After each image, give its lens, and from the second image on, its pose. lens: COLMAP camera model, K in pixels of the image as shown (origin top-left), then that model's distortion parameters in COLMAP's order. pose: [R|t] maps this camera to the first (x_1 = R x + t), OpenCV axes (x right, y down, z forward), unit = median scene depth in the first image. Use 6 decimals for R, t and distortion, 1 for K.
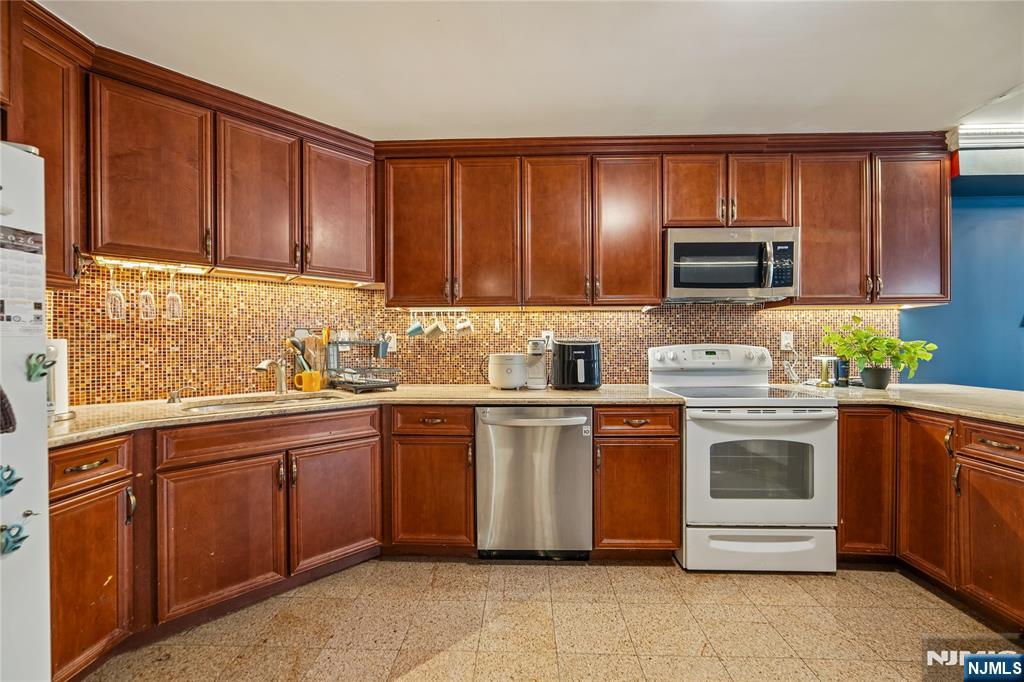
lens RADIAL K [[395.9, 0, 512.4], [0, 395.9, 349.6], [0, 0, 1]] dist [-0.000542, 0.000146]
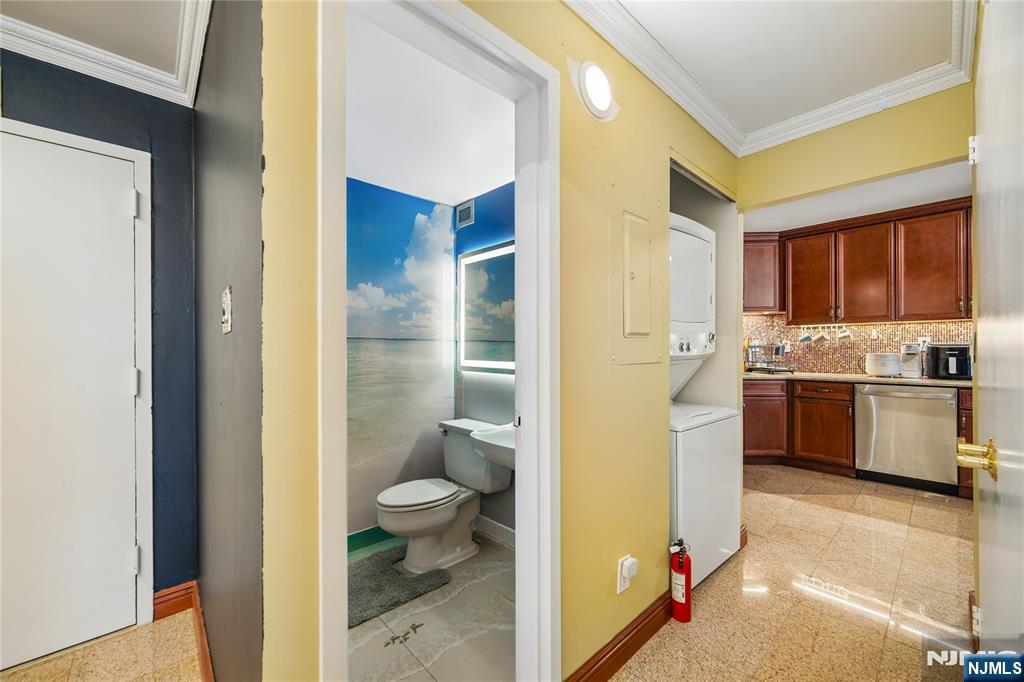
lens RADIAL K [[395.9, 0, 512.4], [0, 395.9, 349.6], [0, 0, 1]] dist [-0.000542, 0.000146]
pose [[0.695048, 0.001533, -0.718962, 0.091276], [-0.009957, 0.999922, -0.007494, 0.021996], [0.718894, 0.012367, 0.695009, -1.052945]]
